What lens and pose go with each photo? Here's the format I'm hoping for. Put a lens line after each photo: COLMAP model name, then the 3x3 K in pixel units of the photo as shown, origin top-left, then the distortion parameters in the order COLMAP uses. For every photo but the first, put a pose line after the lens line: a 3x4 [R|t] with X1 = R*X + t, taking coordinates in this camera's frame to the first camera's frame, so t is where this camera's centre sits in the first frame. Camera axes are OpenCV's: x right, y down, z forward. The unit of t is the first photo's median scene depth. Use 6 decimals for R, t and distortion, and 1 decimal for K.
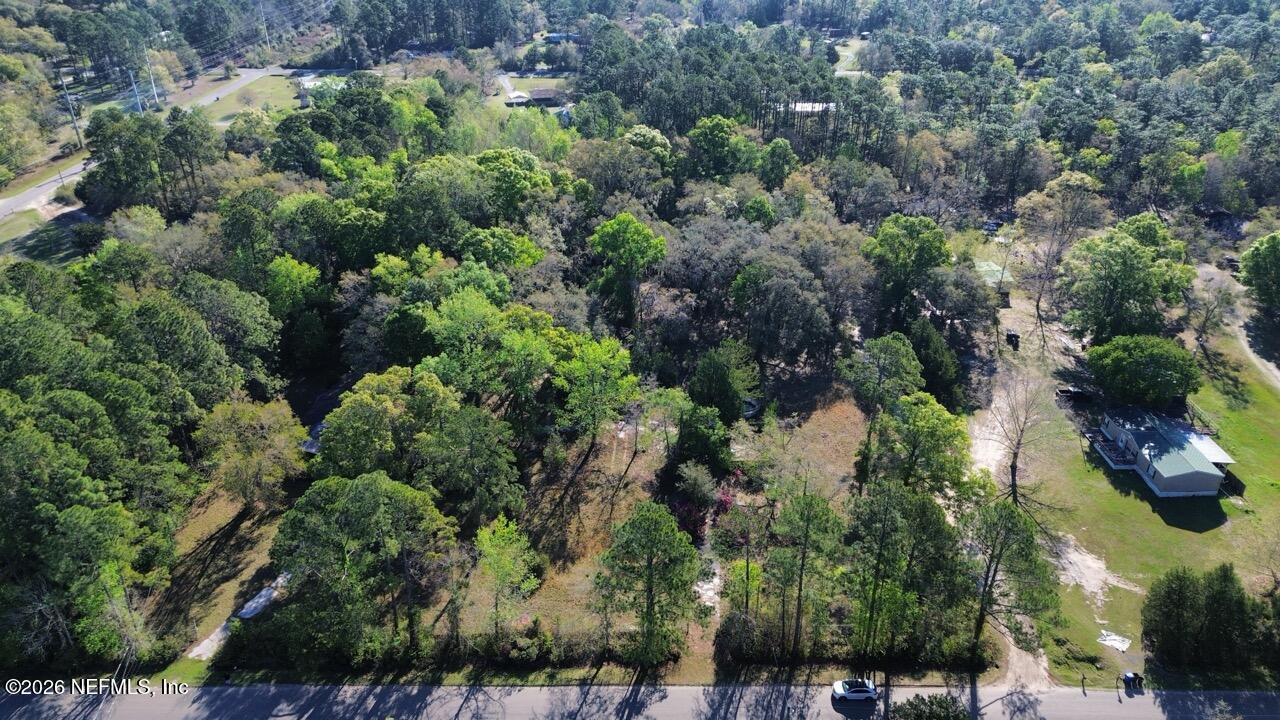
lens RADIAL K [[909.1, 0, 639.1], [0, 909.1, 353.3], [0, 0, 1]] dist [0.066400, -0.056551]
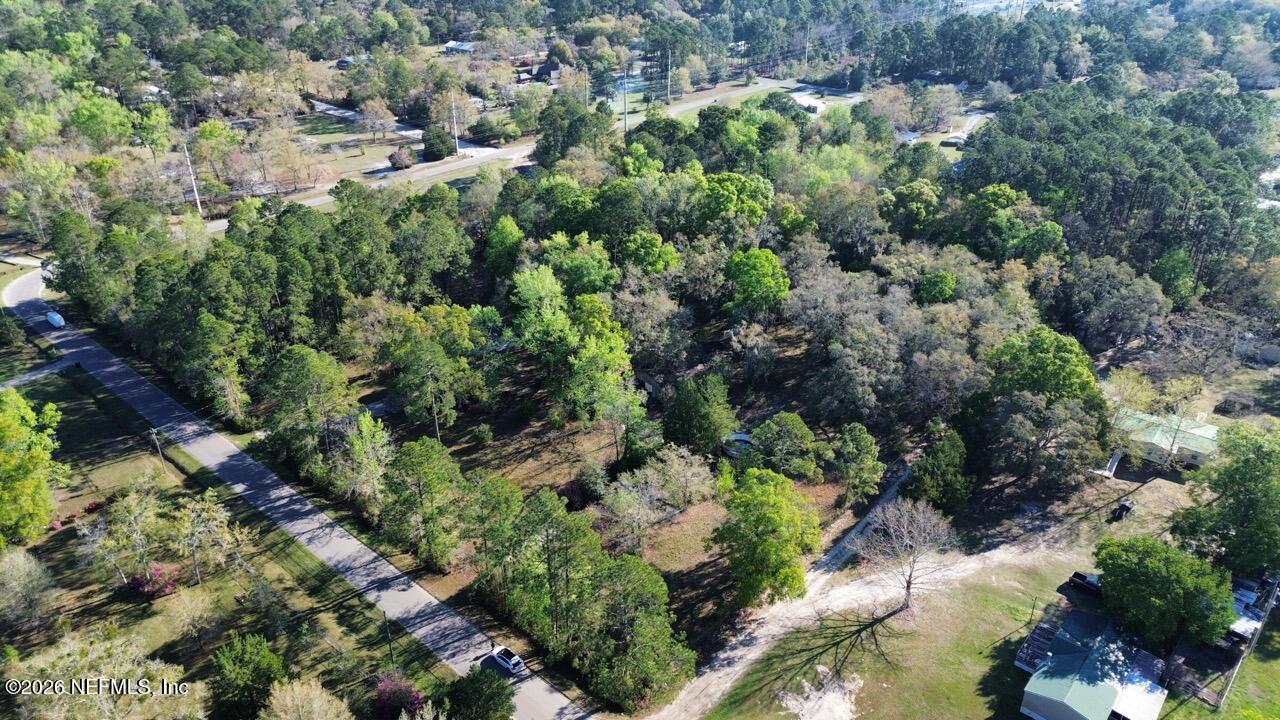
lens RADIAL K [[909.1, 0, 641.8], [0, 909.1, 362.0], [0, 0, 1]] dist [0.066400, -0.056551]
pose [[0.740436, 0.308347, -0.597224, 0.644546], [-0.312556, 0.944601, 0.100191, -0.107343], [0.595032, 0.112481, 0.795792, 0.100090]]
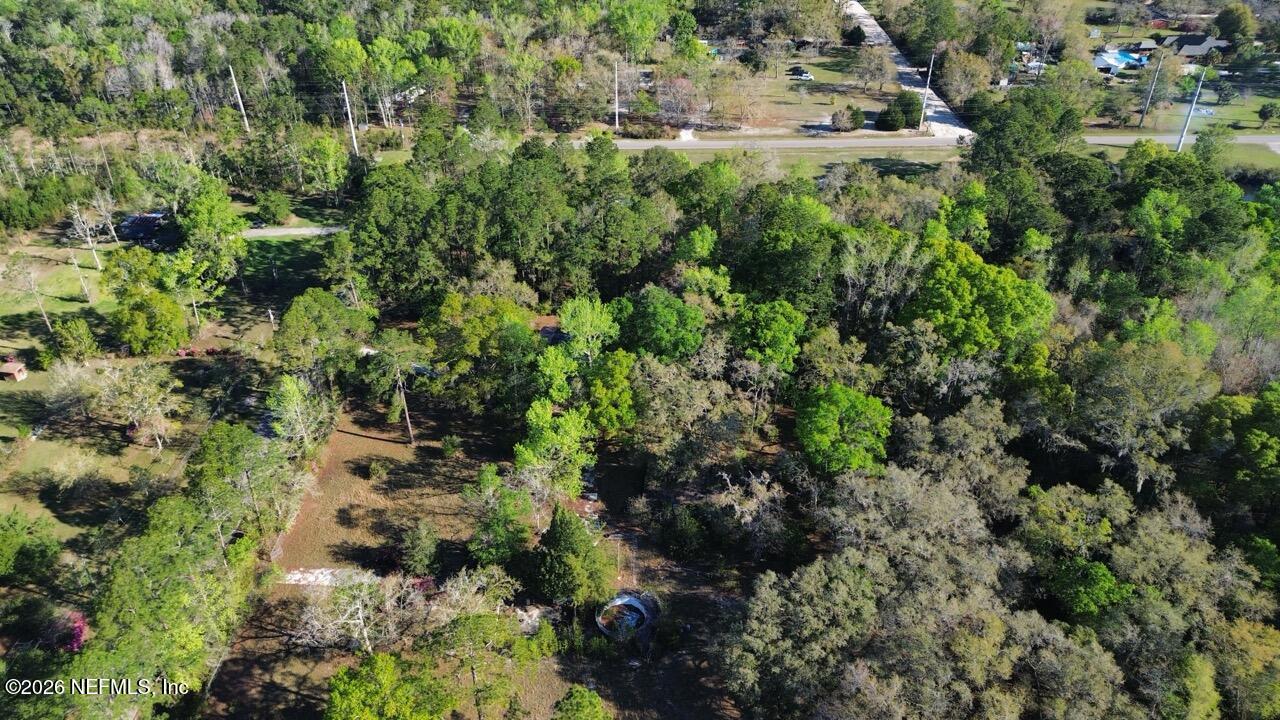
lens RADIAL K [[909.1, 0, 633.9], [0, 909.1, 365.5], [0, 0, 1]] dist [0.066400, -0.056551]
pose [[-0.012715, 0.547207, -0.836901, 0.674827], [-0.465986, 0.737284, 0.489152, -0.509834], [0.884701, 0.396204, 0.245616, 0.756522]]
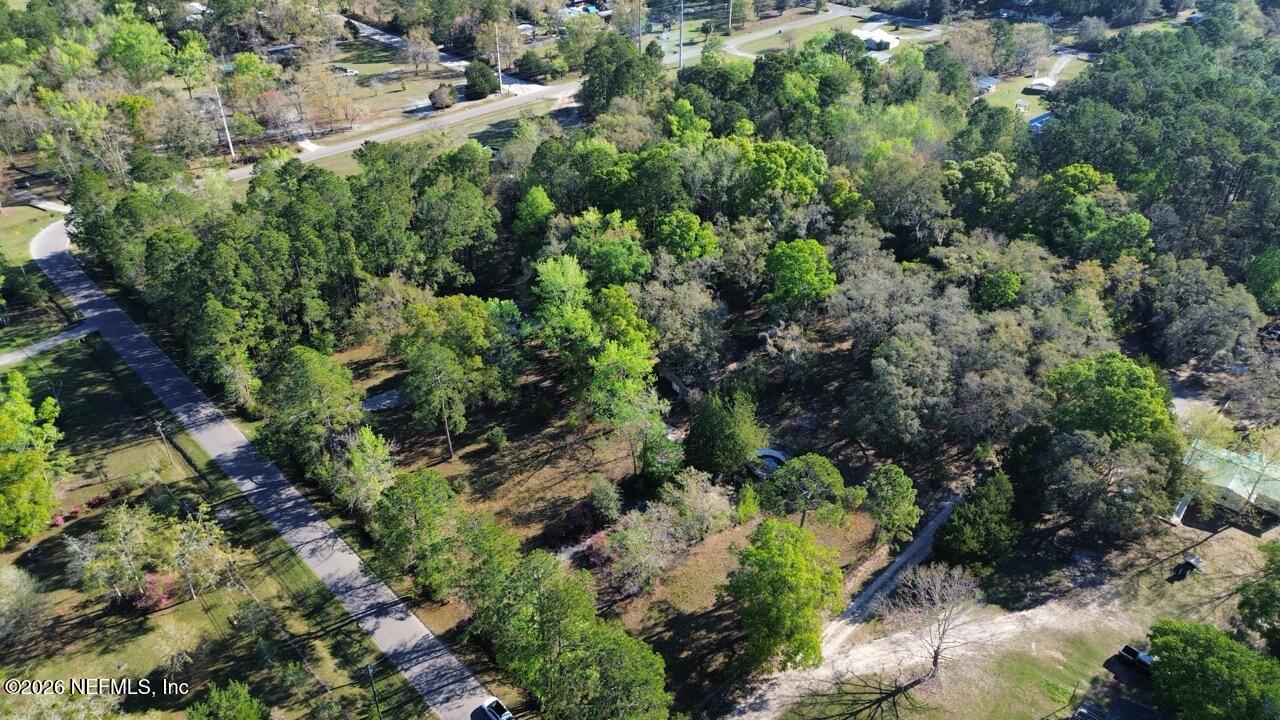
lens RADIAL K [[909.1, 0, 642.8], [0, 909.1, 362.3], [0, 0, 1]] dist [0.066400, -0.056551]
pose [[0.688236, 0.395956, -0.607906, 0.588828], [-0.338435, 0.916395, 0.213732, -0.212104], [0.641710, 0.058639, 0.764702, 0.174122]]
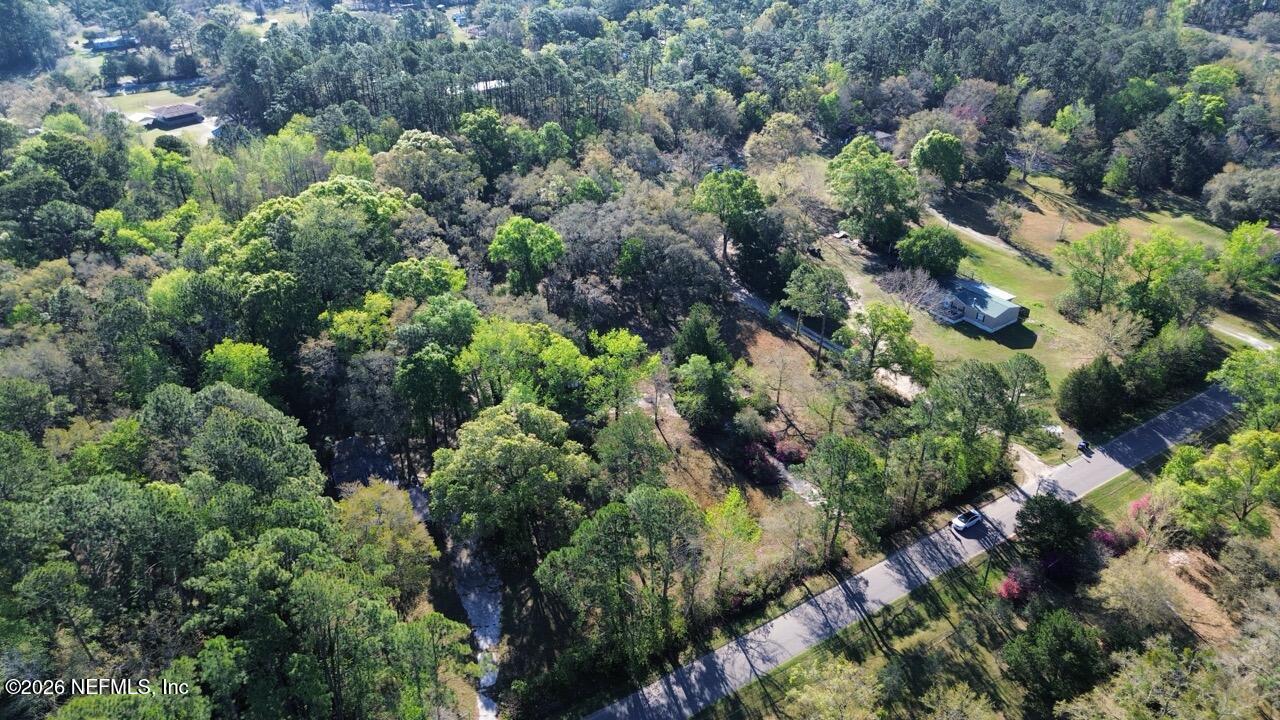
lens RADIAL K [[909.1, 0, 644.6], [0, 909.1, 358.8], [0, 0, 1]] dist [0.066400, -0.056551]
pose [[0.832485, -0.279374, 0.478454, -0.504611], [0.258401, 0.959668, 0.110754, -0.089253], [-0.490099, 0.031432, 0.871100, 0.041662]]
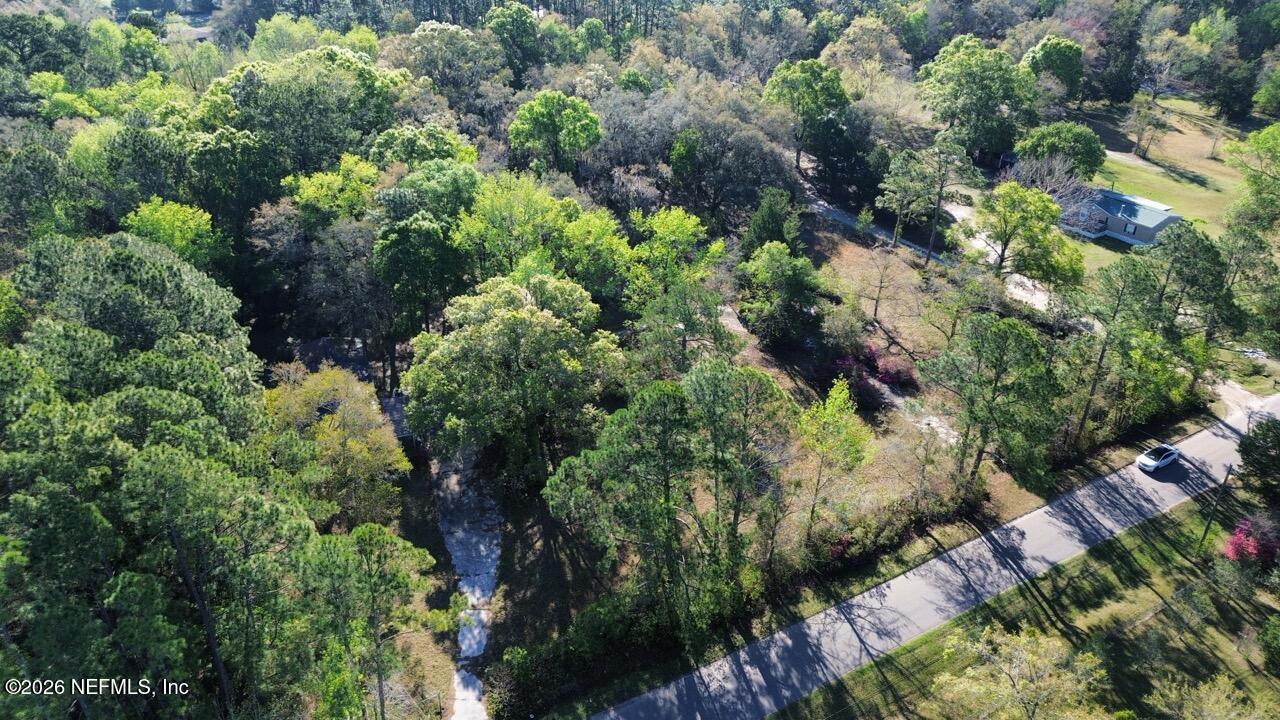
lens RADIAL K [[909.1, 0, 642.4], [0, 909.1, 359.4], [0, 0, 1]] dist [0.066400, -0.056551]
pose [[0.860656, -0.257883, 0.439052, -0.426502], [0.245418, 0.965589, 0.086068, 0.037824], [-0.446140, 0.033676, 0.894330, 0.263071]]
